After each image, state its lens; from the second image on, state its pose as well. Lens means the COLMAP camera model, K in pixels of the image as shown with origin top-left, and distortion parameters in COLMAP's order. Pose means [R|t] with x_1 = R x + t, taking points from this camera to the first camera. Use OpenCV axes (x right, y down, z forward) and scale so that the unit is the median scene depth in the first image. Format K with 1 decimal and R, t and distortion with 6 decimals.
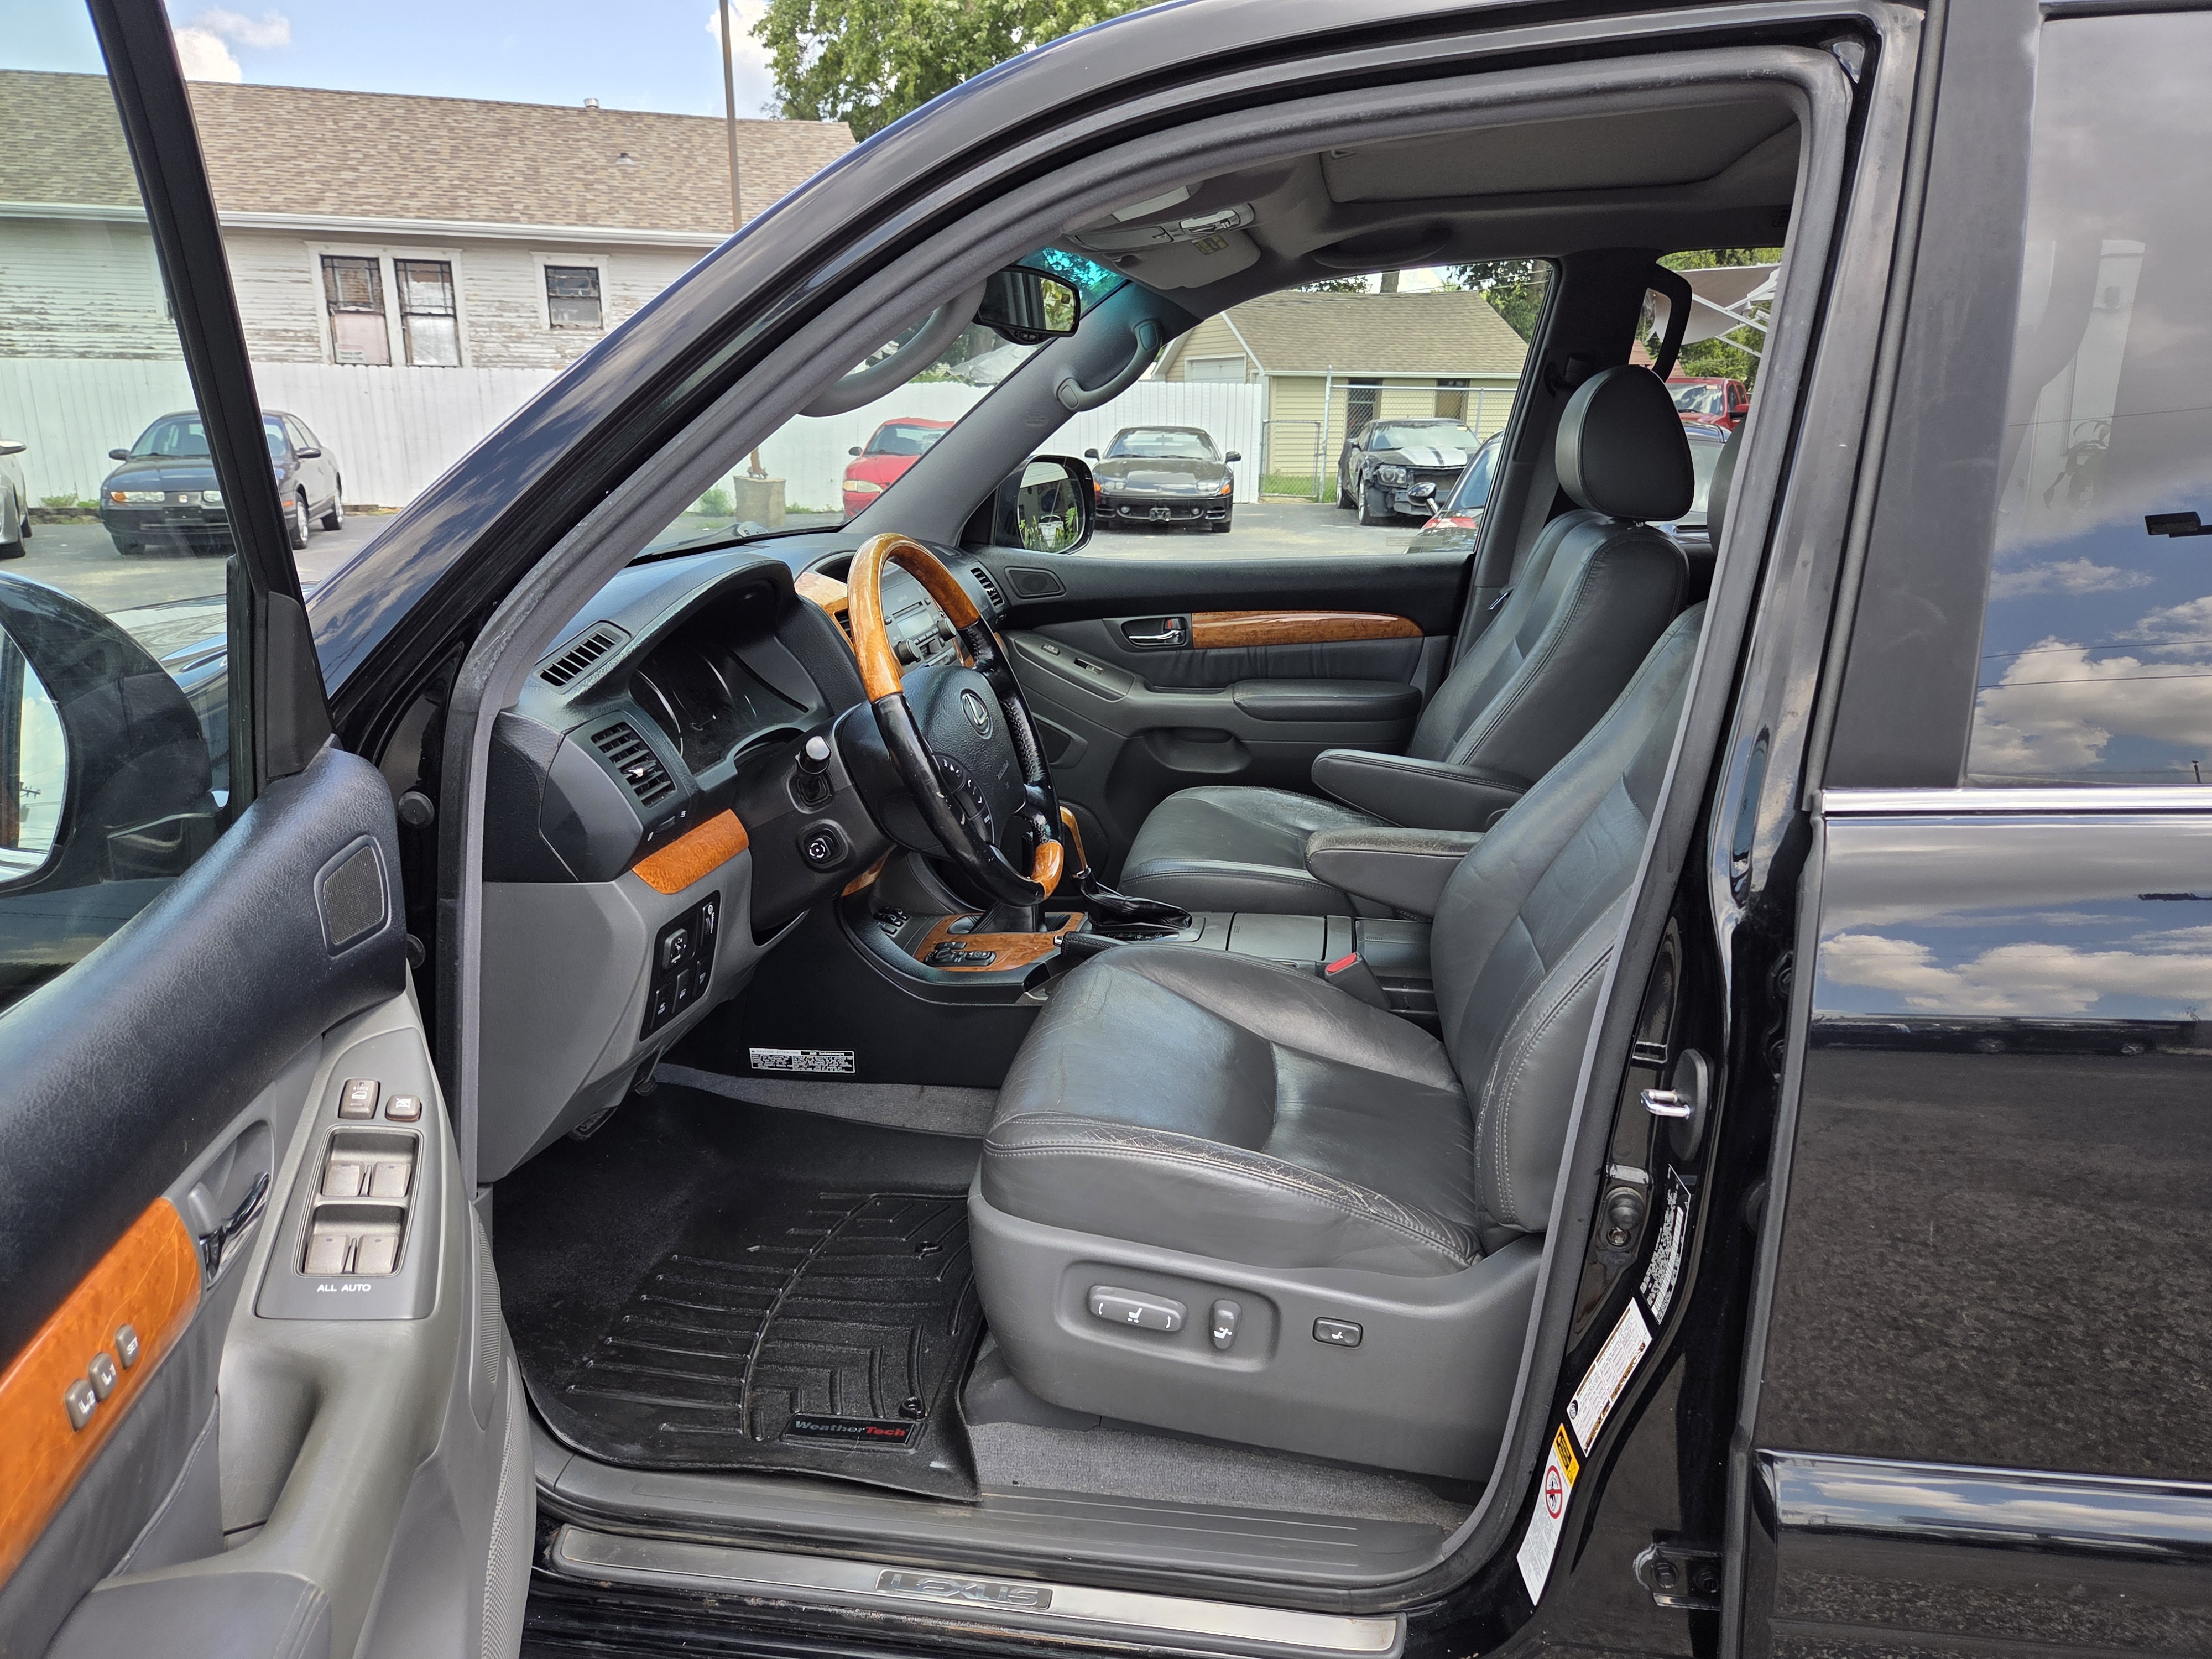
lens RADIAL K [[1507.9, 0, 1104.0], [0, 1507.9, 819.8], [0, 0, 1]] dist [0.002143, -0.008905]
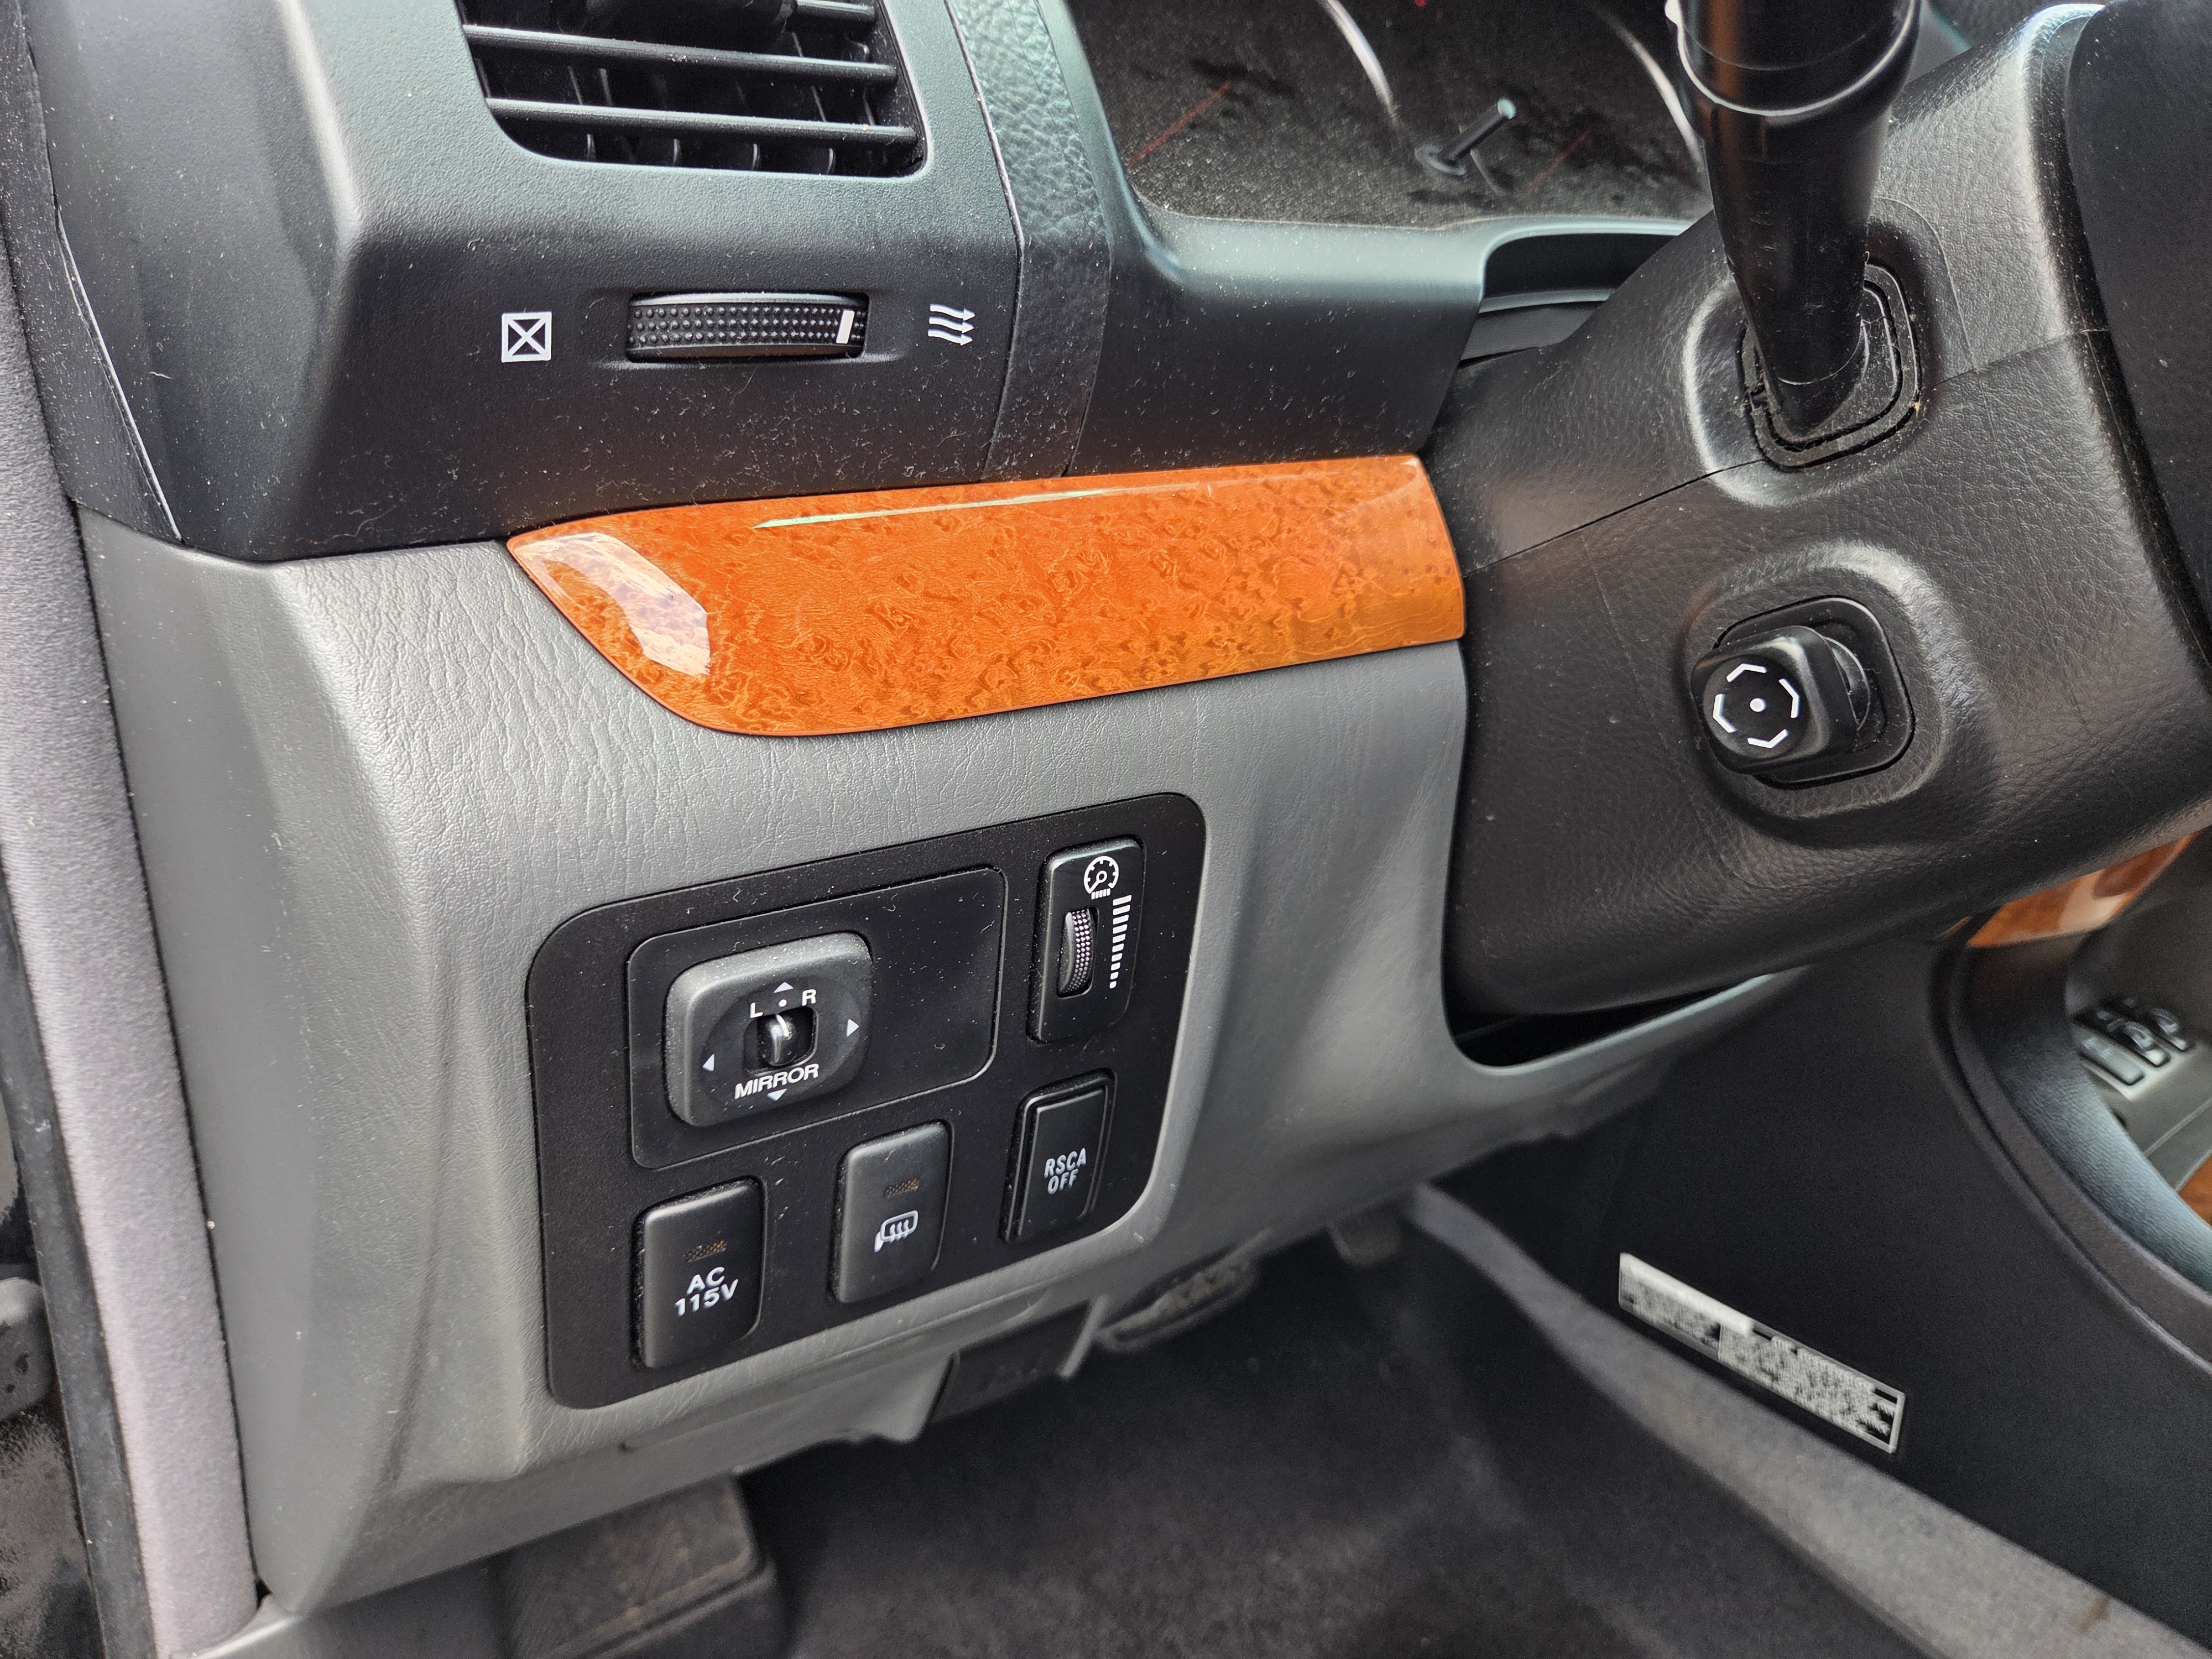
lens RADIAL K [[1507.9, 0, 1104.0], [0, 1507.9, 819.8], [0, 0, 1]] dist [0.002143, -0.008905]
pose [[0.708105, 0.215122, -0.672540, -0.120258], [-0.184340, 0.975751, 0.118021, 0.026640], [0.681621, 0.040405, 0.730589, 0.807315]]
